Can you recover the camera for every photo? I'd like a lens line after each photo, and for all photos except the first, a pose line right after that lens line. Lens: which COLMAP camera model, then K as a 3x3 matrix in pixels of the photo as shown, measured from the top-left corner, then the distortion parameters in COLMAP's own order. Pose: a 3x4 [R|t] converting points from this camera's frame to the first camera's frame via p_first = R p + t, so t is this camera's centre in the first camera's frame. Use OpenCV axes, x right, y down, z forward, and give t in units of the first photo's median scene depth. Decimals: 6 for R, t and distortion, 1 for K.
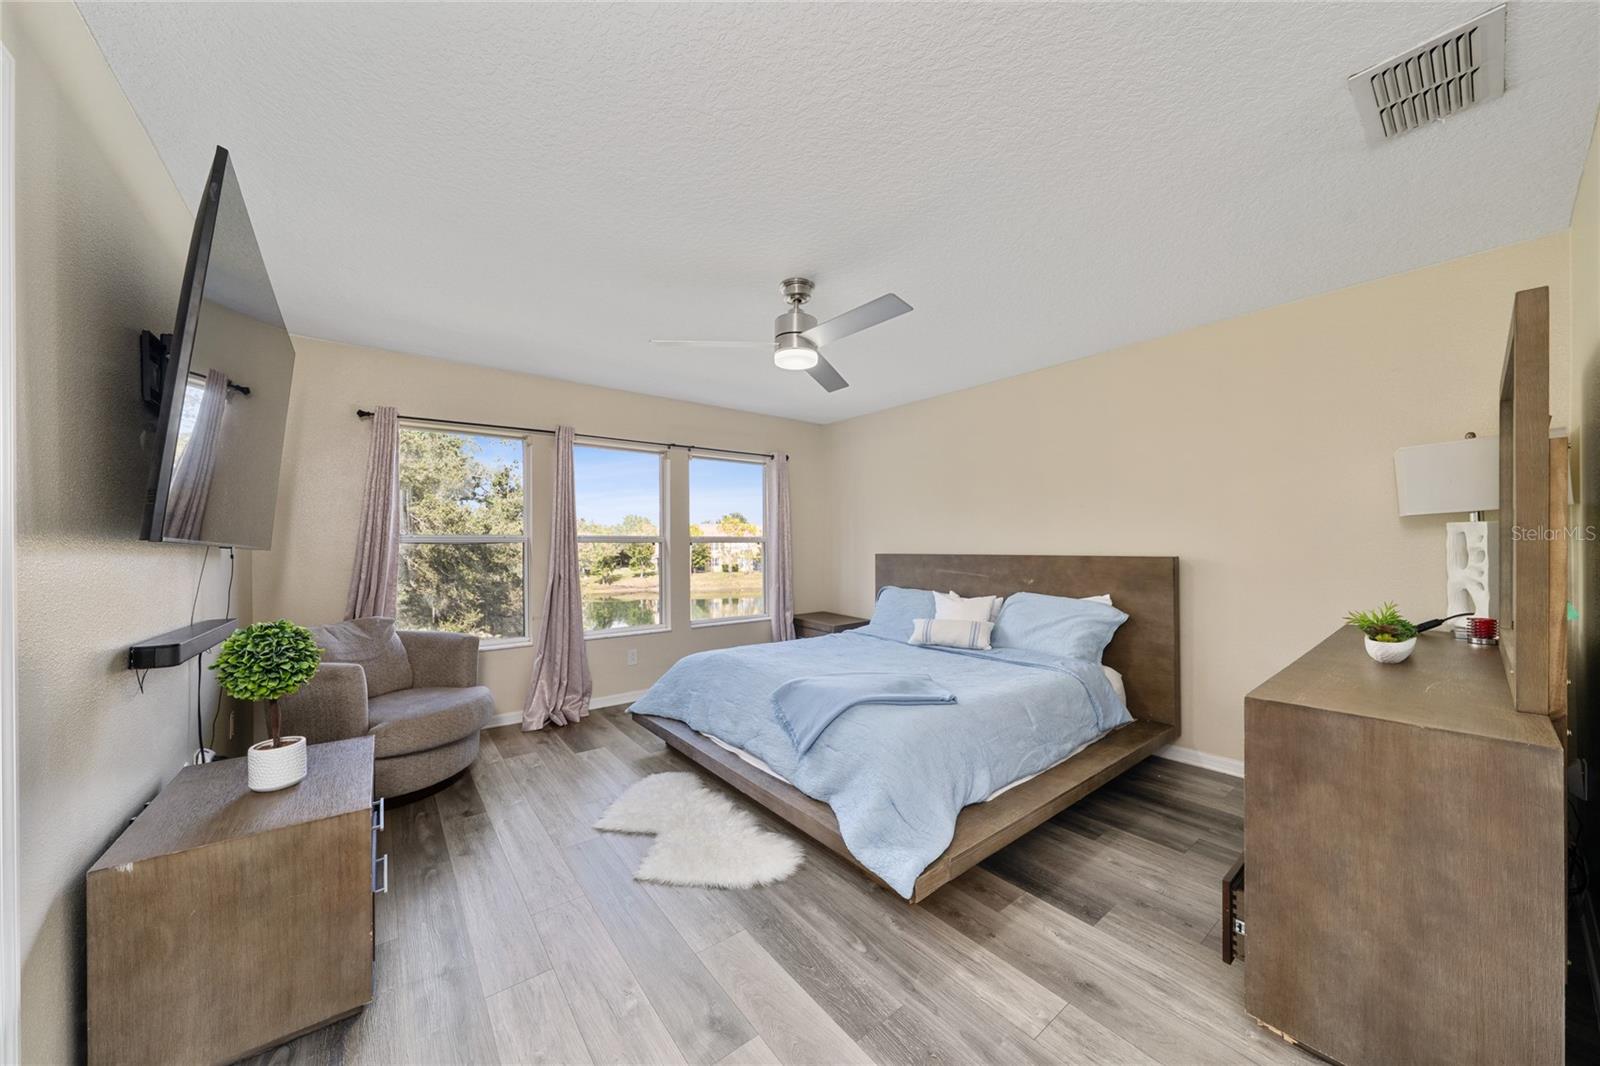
lens RADIAL K [[550.6, 0, 800.1], [0, 550.6, 545.9], [0, 0, 1]] dist [-0.002041, -0.000025]
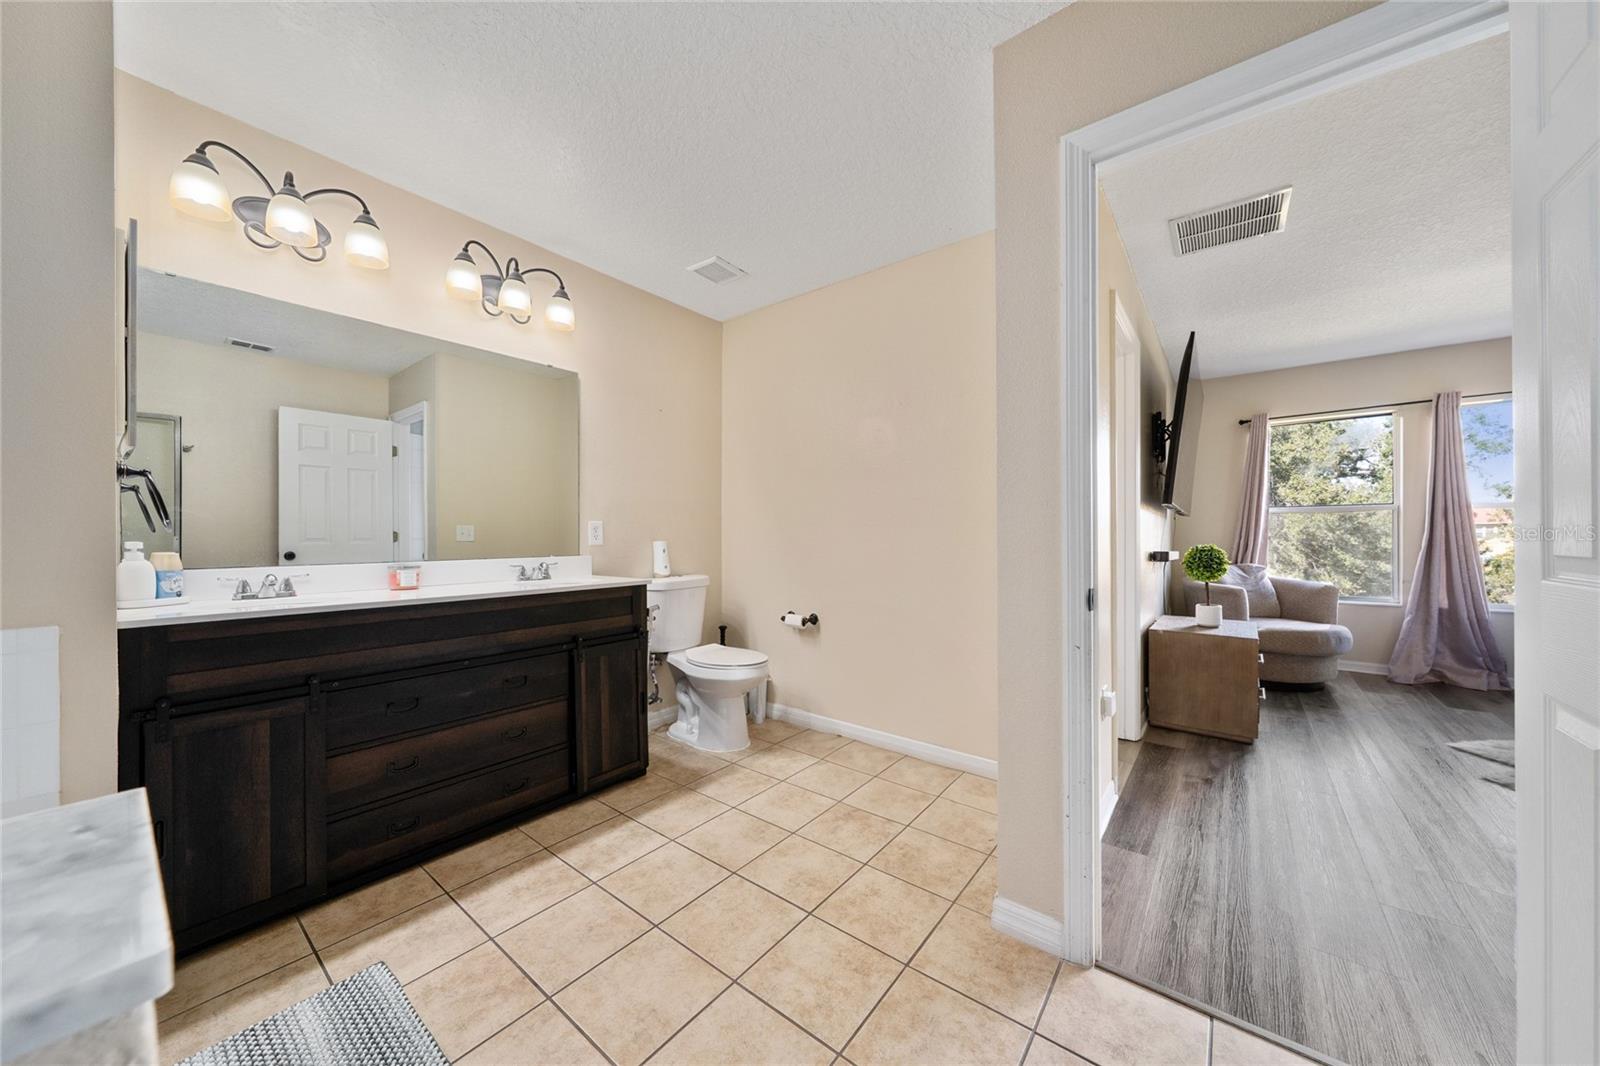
lens RADIAL K [[550.6, 0, 798.2], [0, 550.6, 538.4], [0, 0, 1]] dist [-0.002041, -0.000025]
pose [[0.237769, 0.007886, -0.971290, 0.060182], [0.001785, 0.999962, 0.008556, 0.008532], [0.971320, -0.003768, 0.237745, -0.087302]]
